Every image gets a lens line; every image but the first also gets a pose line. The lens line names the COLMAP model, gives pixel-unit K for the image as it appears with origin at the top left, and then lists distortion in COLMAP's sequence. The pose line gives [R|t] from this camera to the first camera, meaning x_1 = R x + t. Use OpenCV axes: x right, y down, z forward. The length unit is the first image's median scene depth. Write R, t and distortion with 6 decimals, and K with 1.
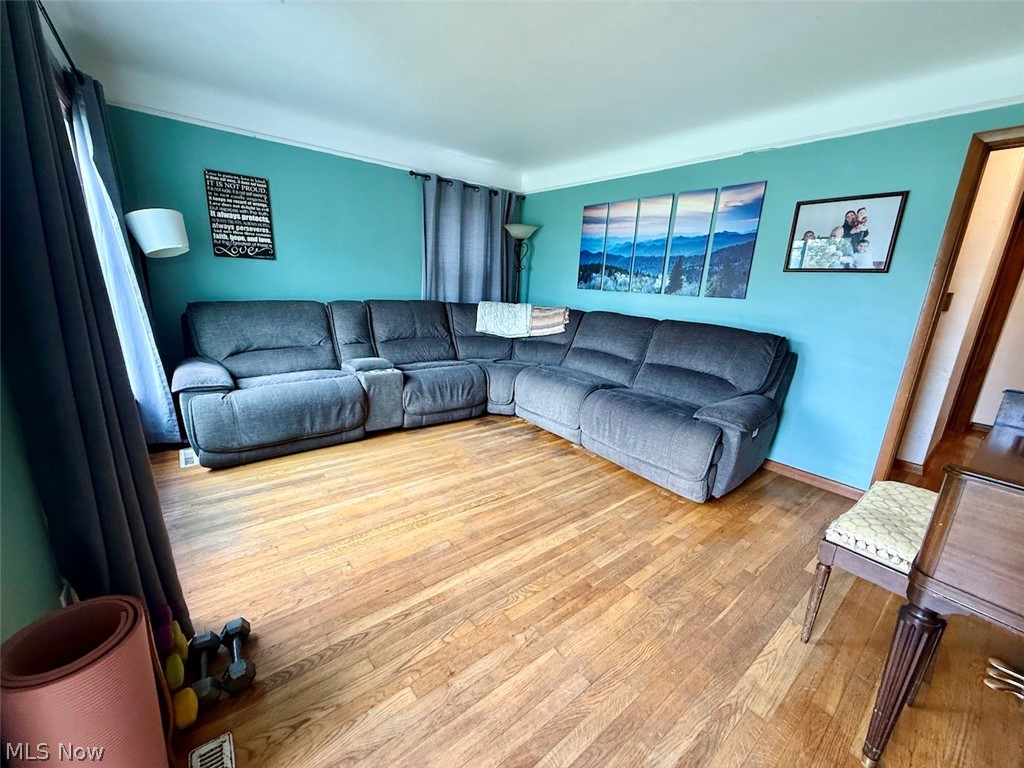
lens RADIAL K [[409.3, 0, 509.8], [0, 409.3, 382.9], [0, 0, 1]] dist [-0.000731, -0.000286]
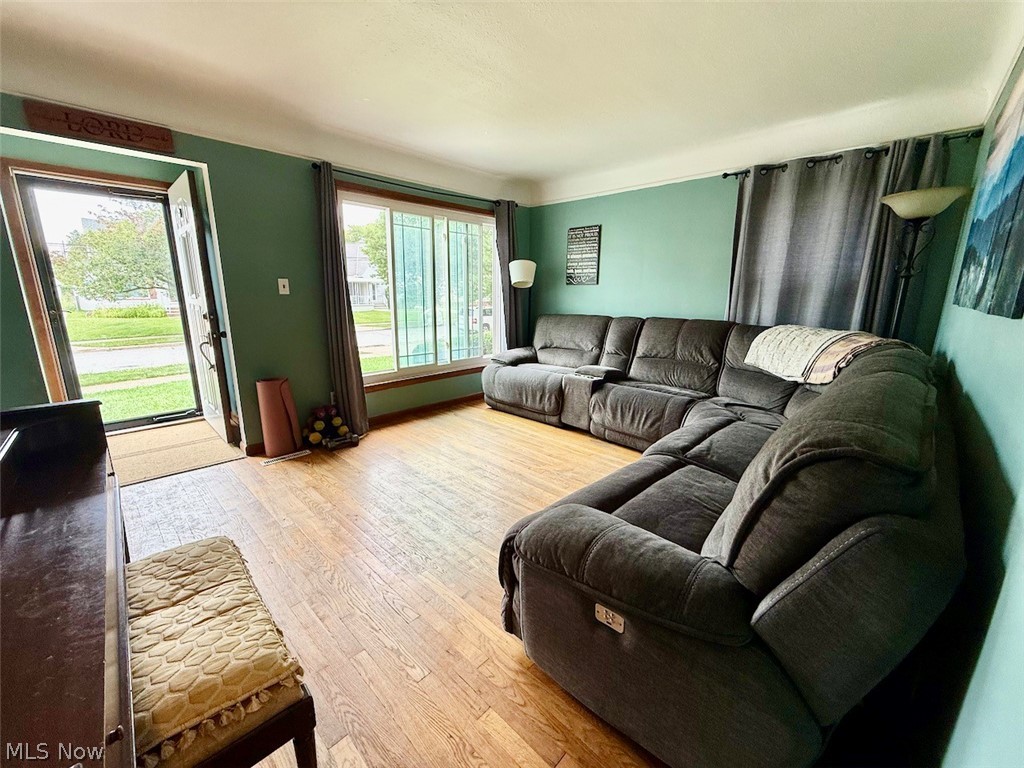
lens RADIAL K [[409.3, 0, 509.8], [0, 409.3, 382.9], [0, 0, 1]] dist [-0.000731, -0.000286]
pose [[0.123139, 0.172239, -0.977328, 0.751170], [-0.241370, 0.960448, 0.138853, -0.116564], [0.962589, 0.218800, 0.159842, 0.610408]]
